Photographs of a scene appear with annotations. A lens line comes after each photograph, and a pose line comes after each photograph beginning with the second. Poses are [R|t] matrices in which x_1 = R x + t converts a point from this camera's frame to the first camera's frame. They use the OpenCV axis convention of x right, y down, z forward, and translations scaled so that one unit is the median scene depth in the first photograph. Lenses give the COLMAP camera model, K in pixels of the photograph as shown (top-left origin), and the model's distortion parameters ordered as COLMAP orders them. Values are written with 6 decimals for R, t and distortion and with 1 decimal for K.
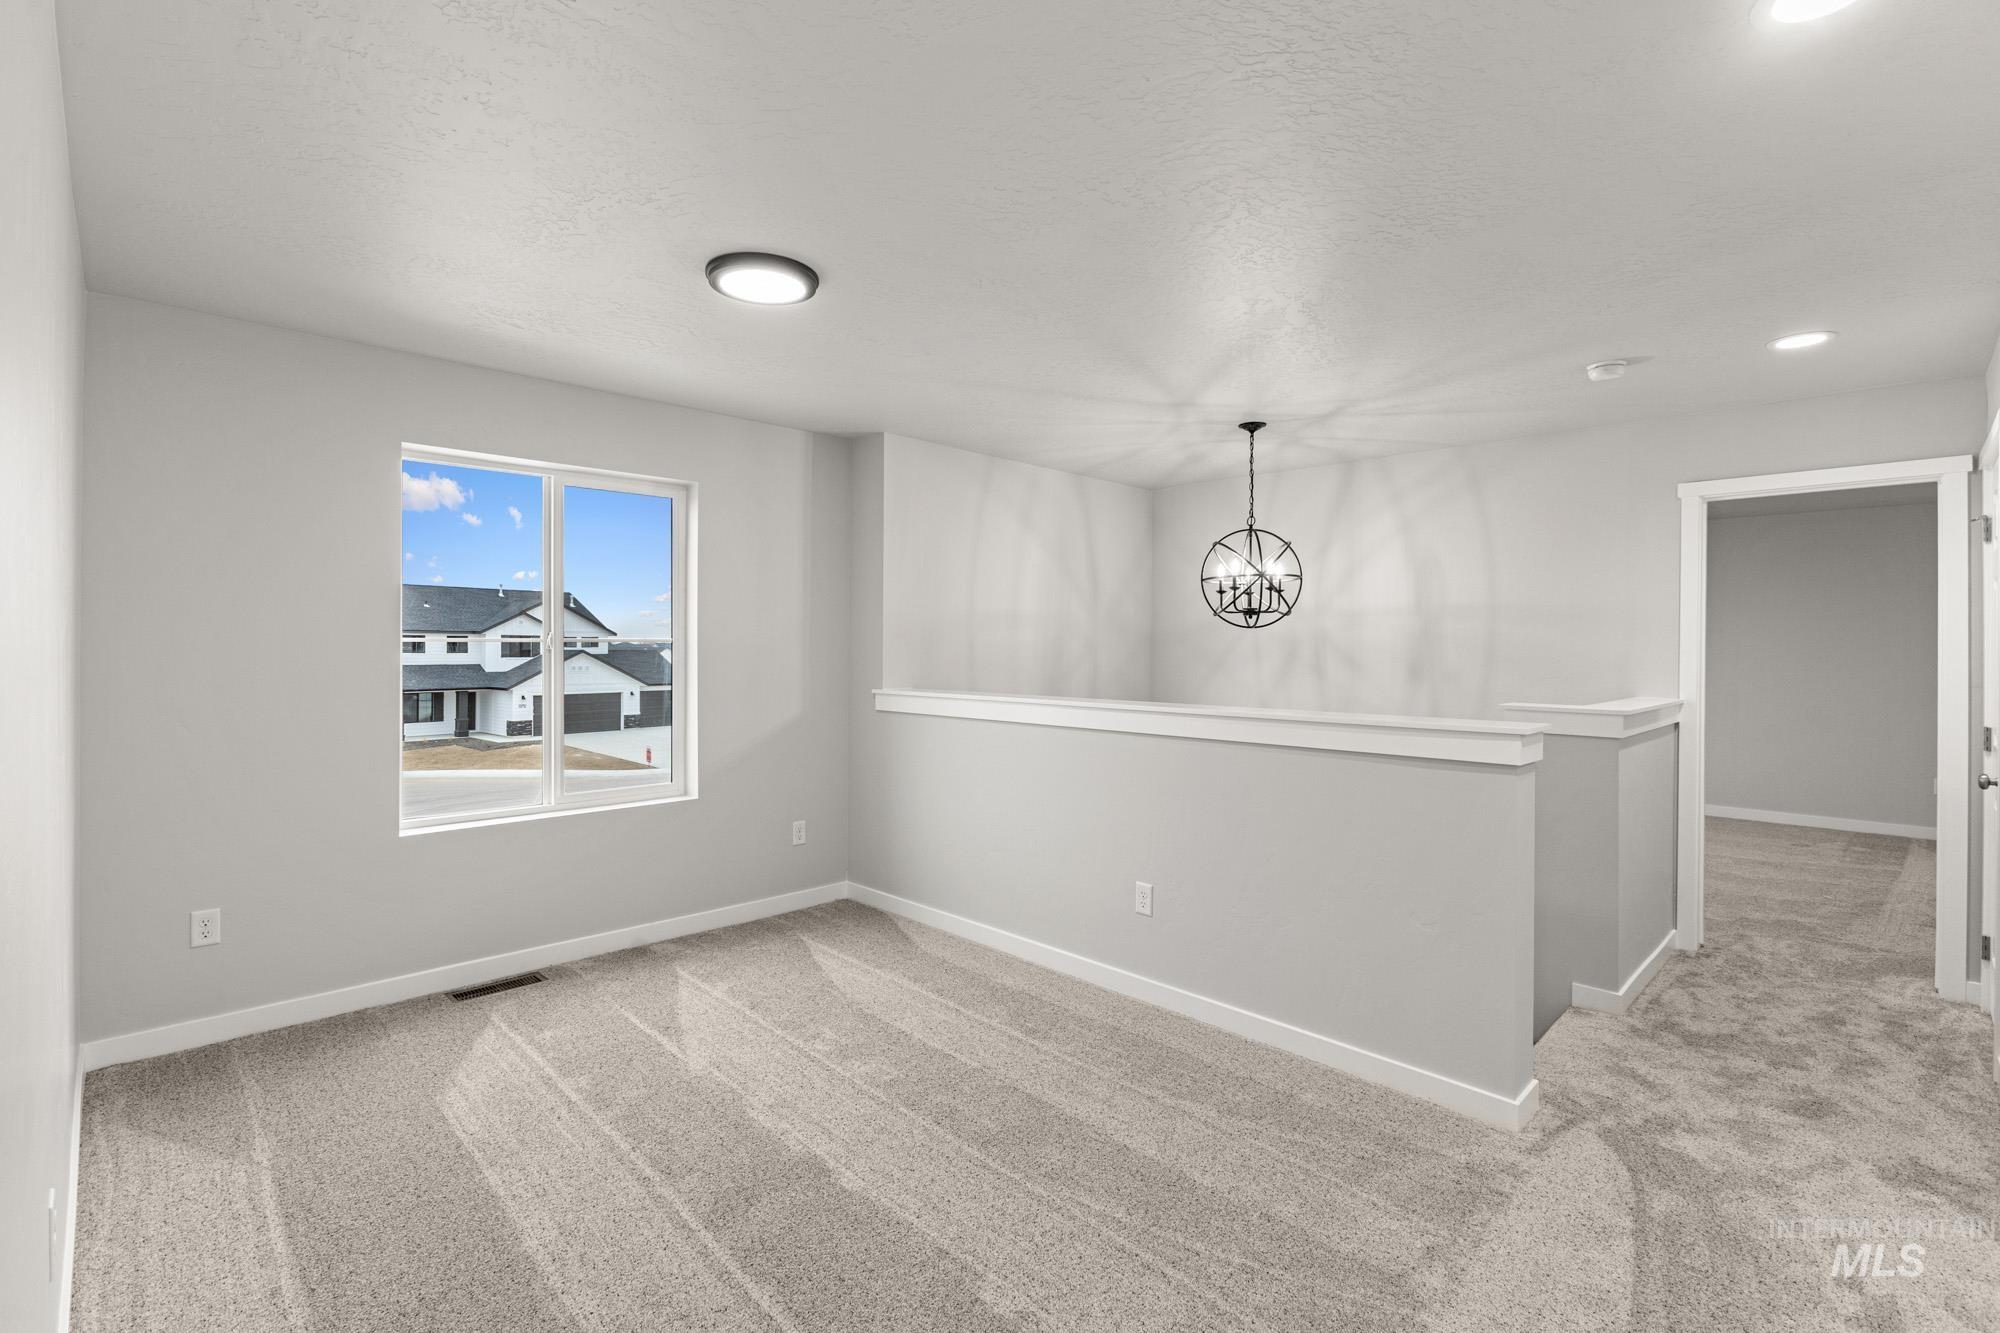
lens RADIAL K [[908.3, 0, 1005.1], [0, 908.3, 636.3], [0, 0, 1]] dist [0.002848, 0.000175]
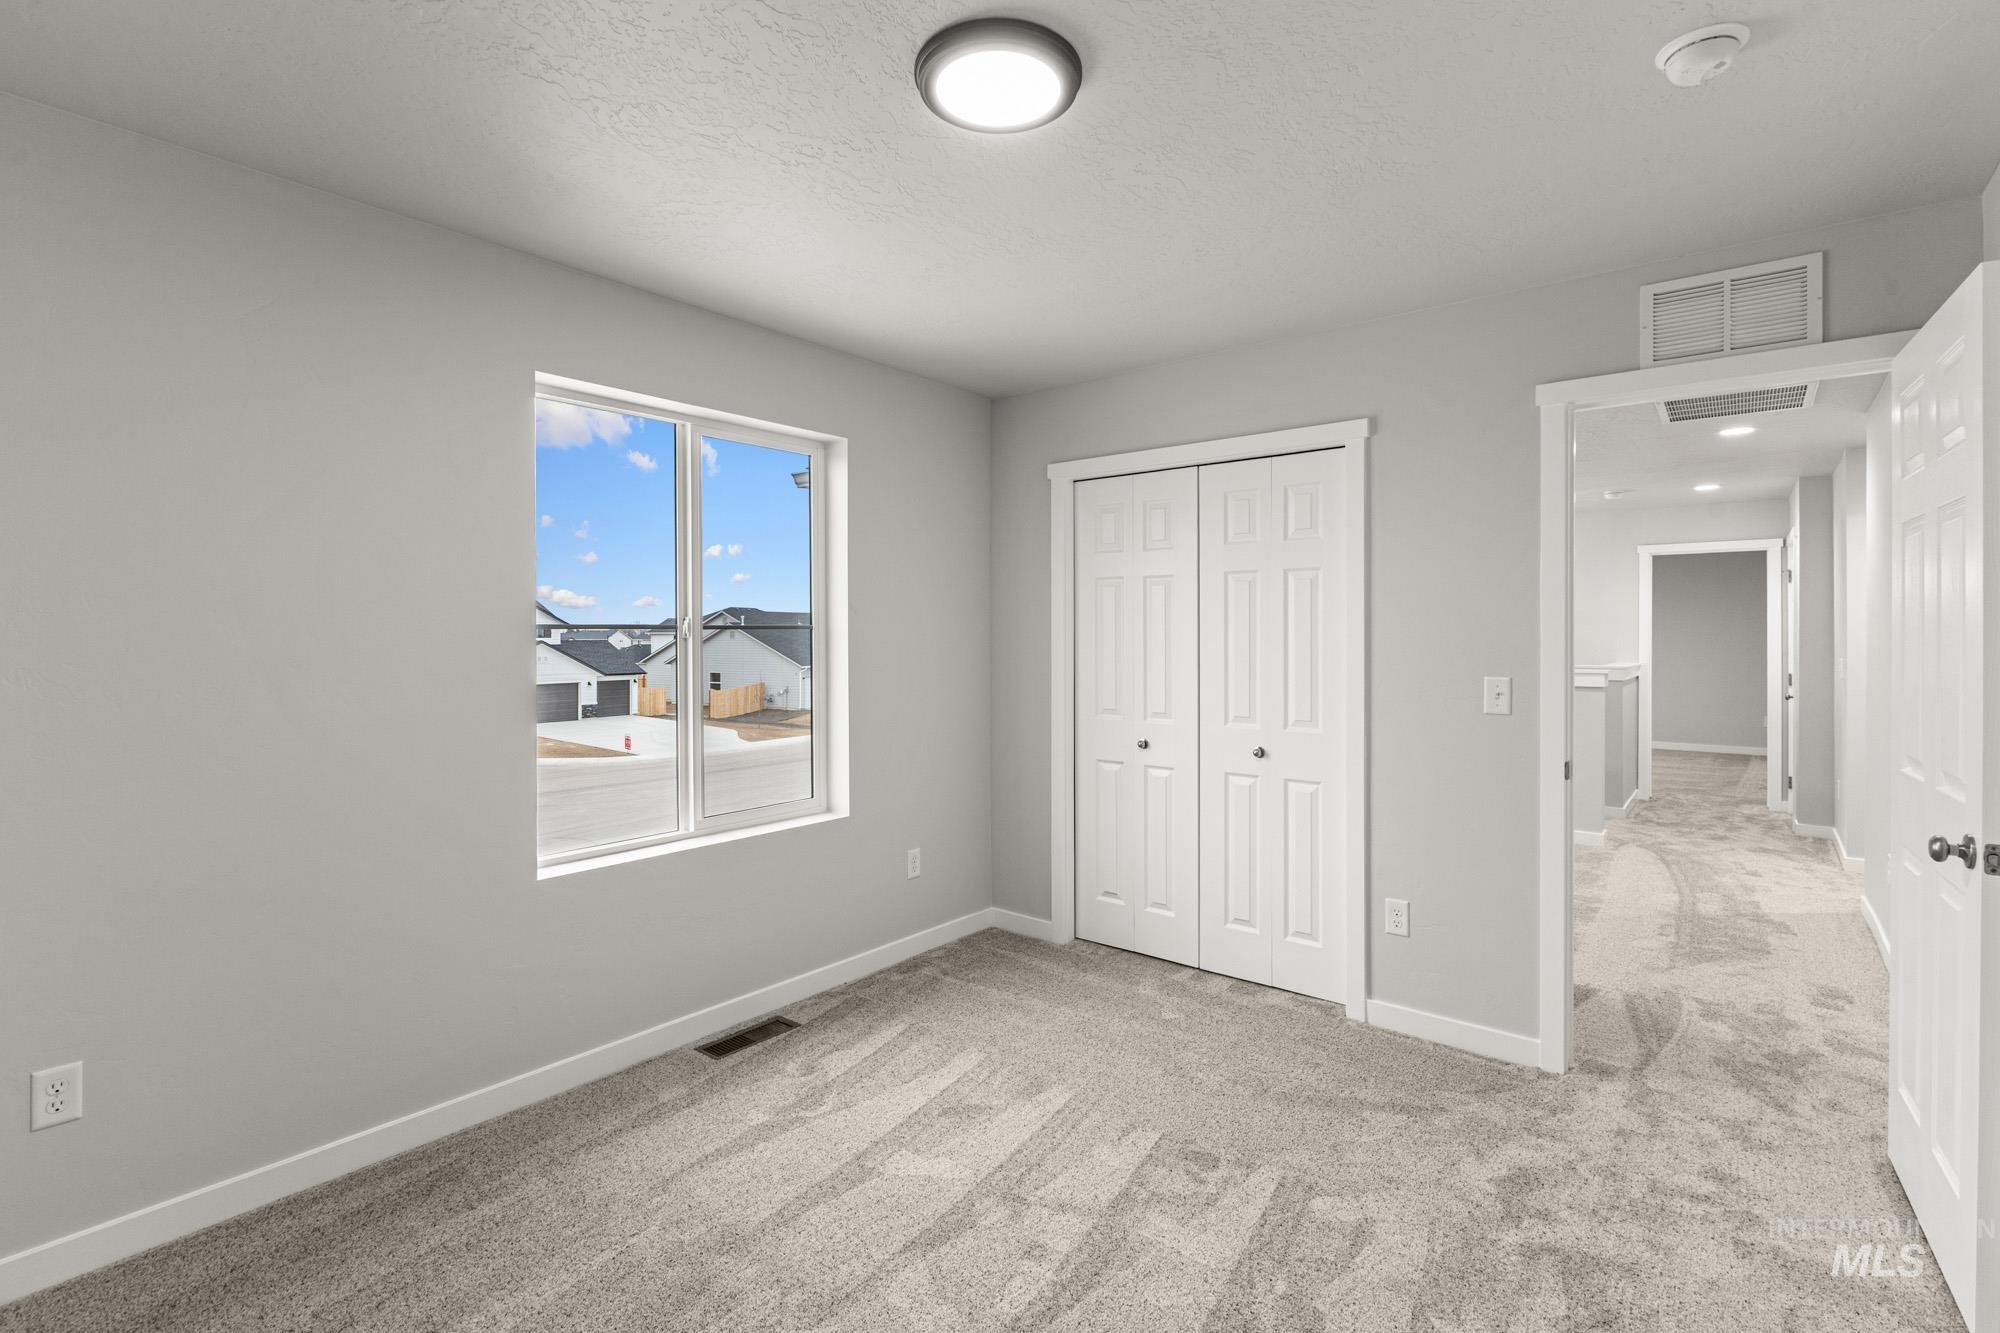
lens RADIAL K [[918.3, 0, 1006.4], [0, 918.3, 623.3], [0, 0, 1]] dist [0.016196, -0.000109]
pose [[0.993587, -0.003288, 0.113024, -0.485274], [0.003400, 0.999994, -0.000796, -0.008824], [-0.113020, 0.001175, 0.993592, -0.467750]]
